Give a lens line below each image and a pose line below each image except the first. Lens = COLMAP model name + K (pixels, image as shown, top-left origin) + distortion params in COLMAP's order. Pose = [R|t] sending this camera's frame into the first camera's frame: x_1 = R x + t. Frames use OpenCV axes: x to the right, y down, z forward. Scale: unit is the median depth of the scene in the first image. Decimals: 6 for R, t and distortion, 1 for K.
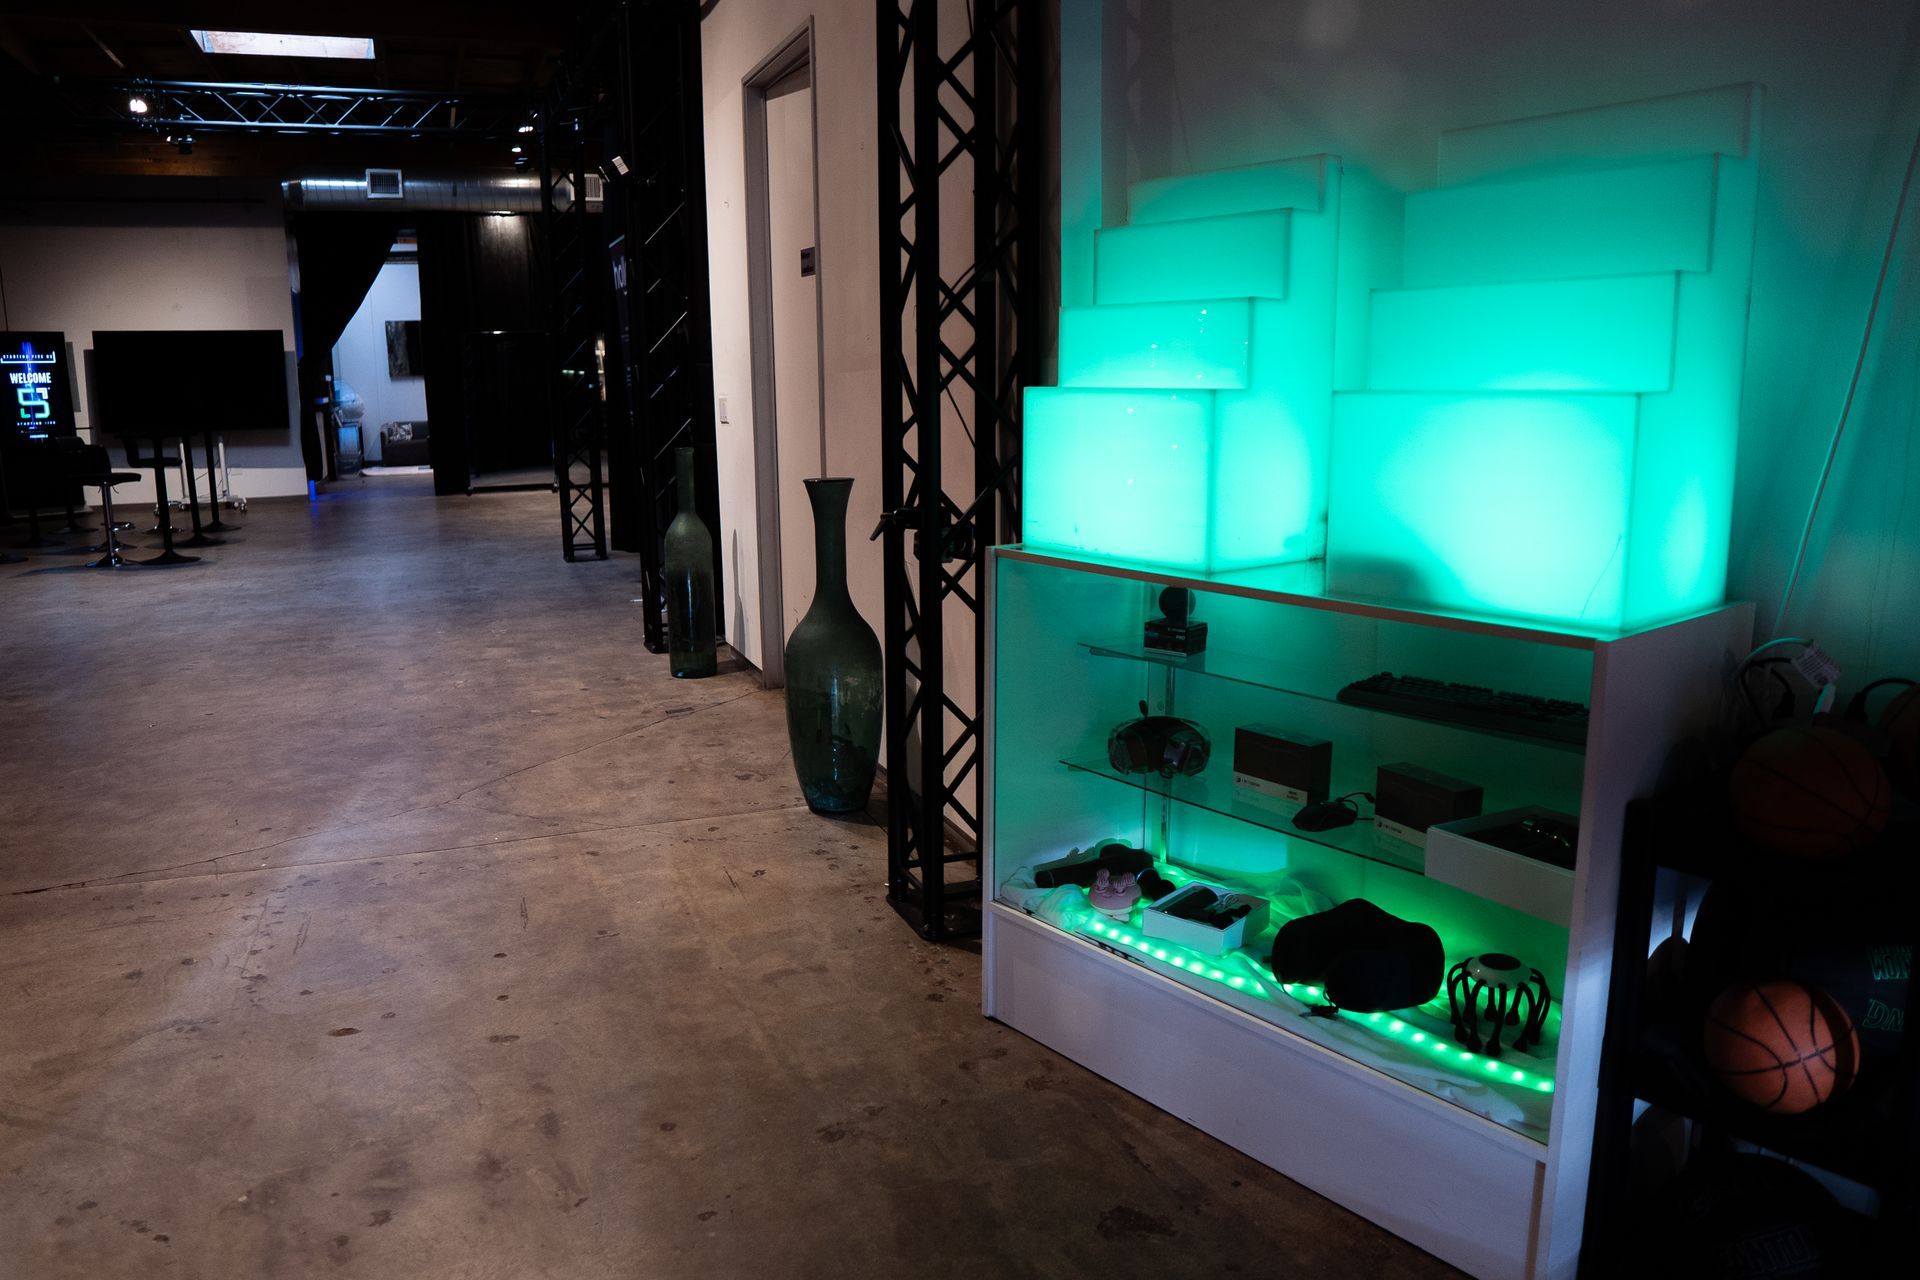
lens RADIAL K [[1349.0, 0, 950.5], [0, 1349.0, 639.8], [0, 0, 1]] dist [-0.103364, 0.056207]
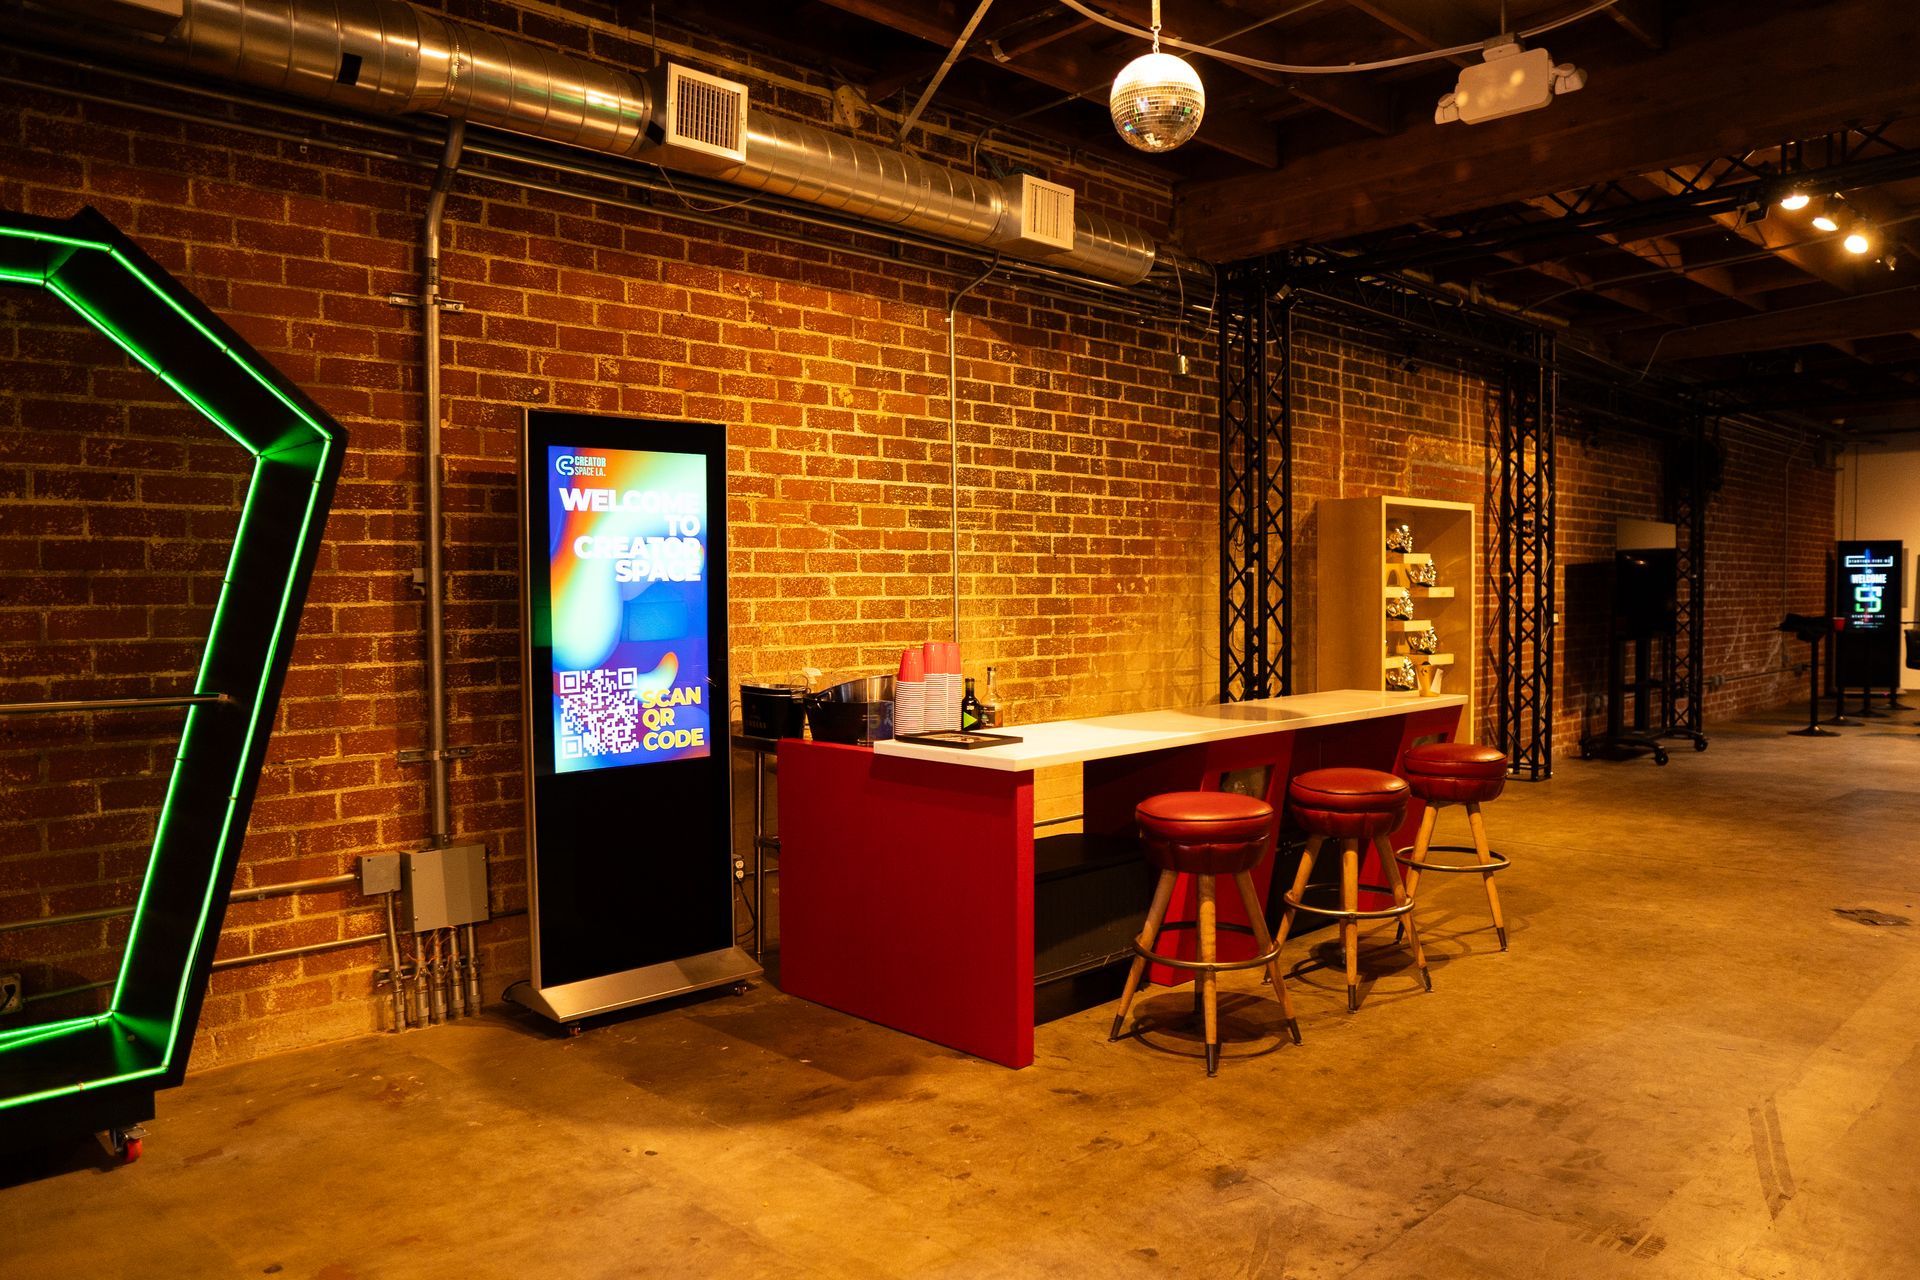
lens RADIAL K [[1349.0, 0, 952.4], [0, 1349.0, 644.3], [0, 0, 1]] dist [-0.103364, 0.056207]
pose [[0.376155, 0.052665, -0.925059, 0.082344], [-0.178223, 0.983853, -0.016458, 0.027593], [0.909255, 0.171057, 0.379468, -0.211099]]
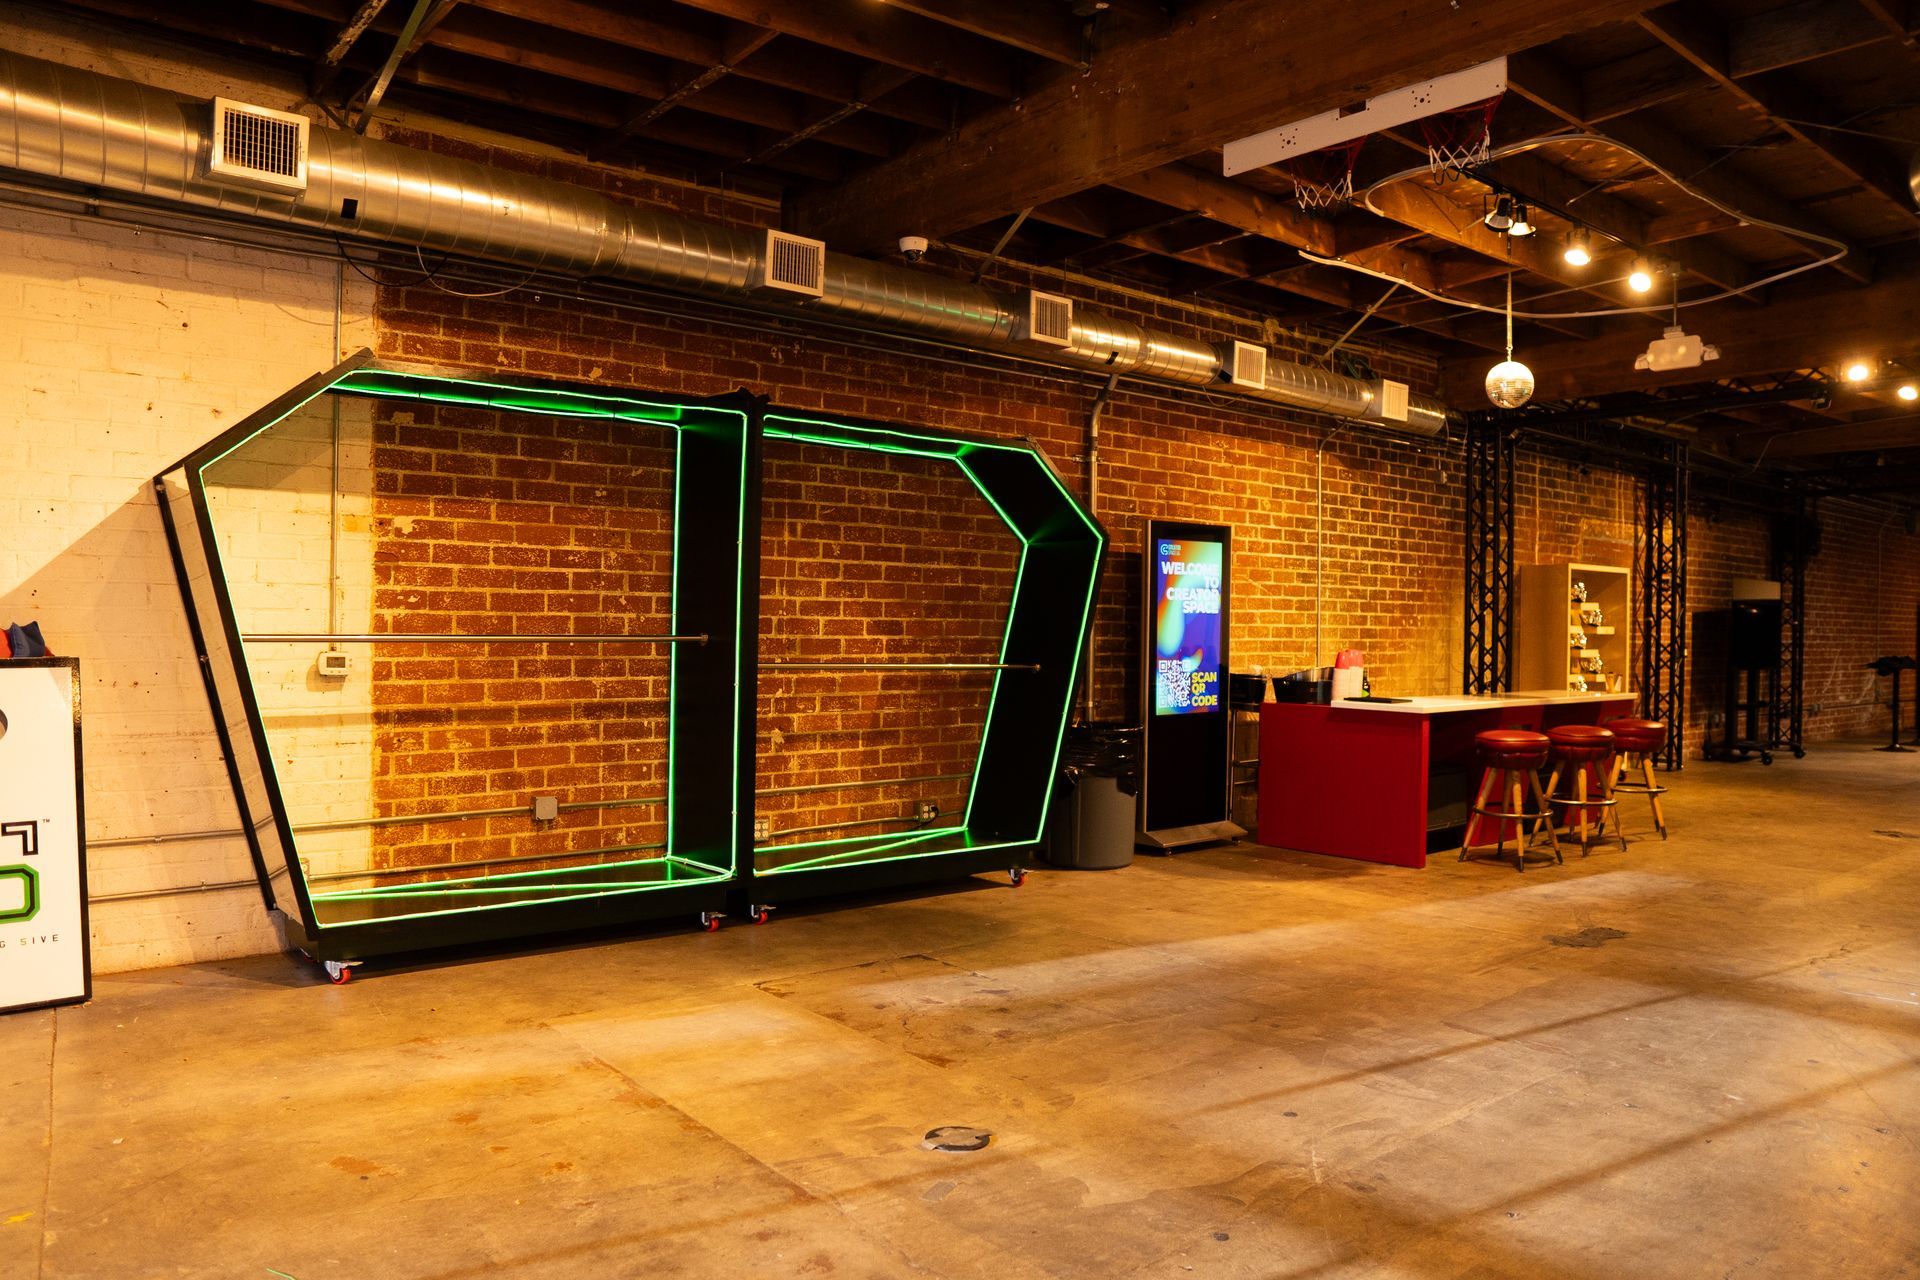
lens RADIAL K [[1349.0, 0, 952.9], [0, 1349.0, 642.0], [0, 0, 1]] dist [-0.103364, 0.056207]
pose [[0.310382, 0.032883, -0.950043, 0.293781], [-0.199643, 0.979368, -0.031326, 0.075289], [0.929412, 0.199392, 0.310543, -0.449931]]
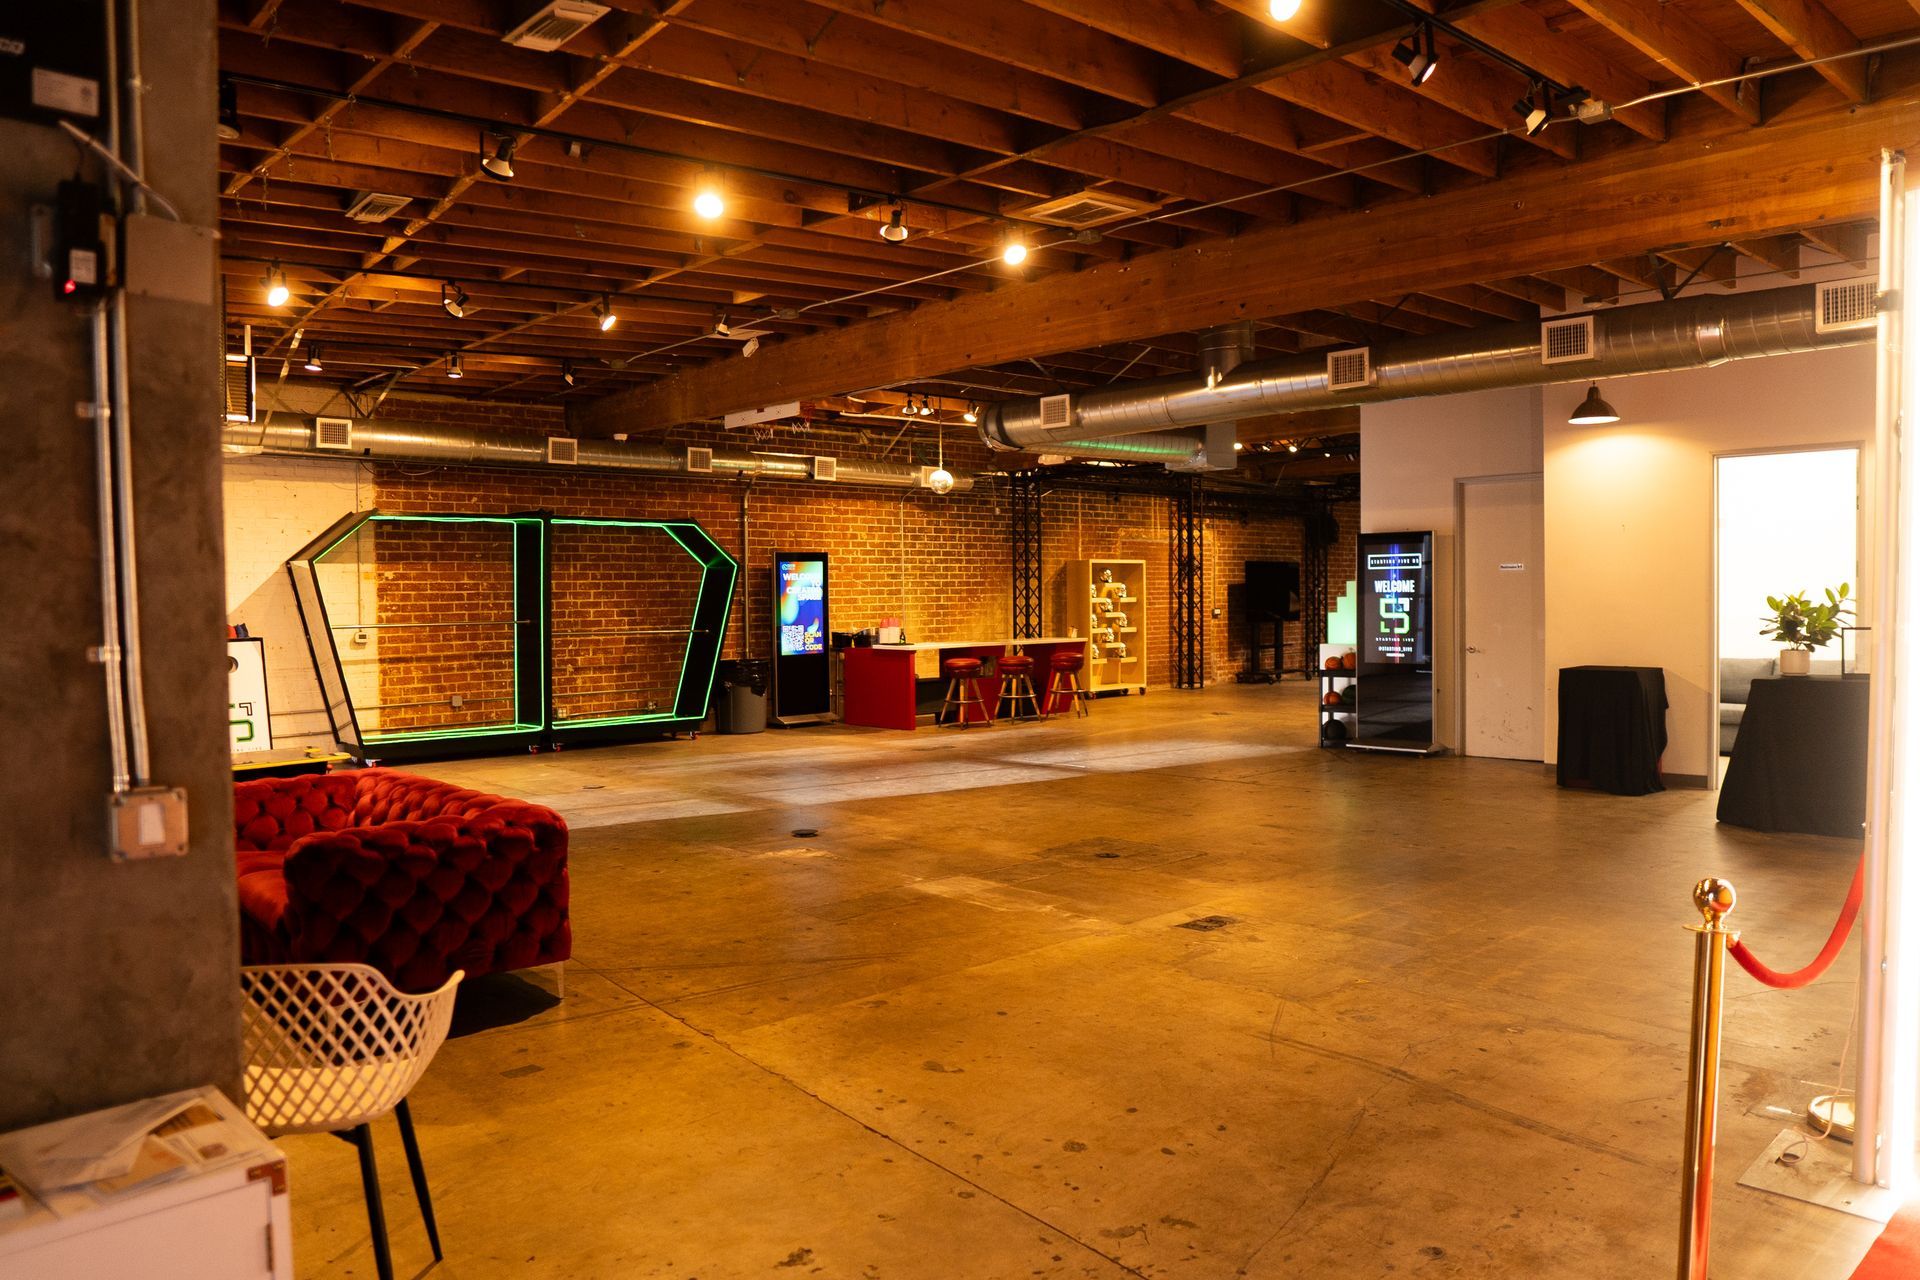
lens RADIAL K [[1349.0, 0, 943.7], [0, 1349.0, 637.8], [0, 0, 1]] dist [-0.103364, 0.056207]
pose [[0.360165, 0.044331, -0.931835, 0.861698], [-0.173773, 0.984576, -0.020325, 0.055149], [0.916561, 0.169248, 0.362314, -0.461179]]
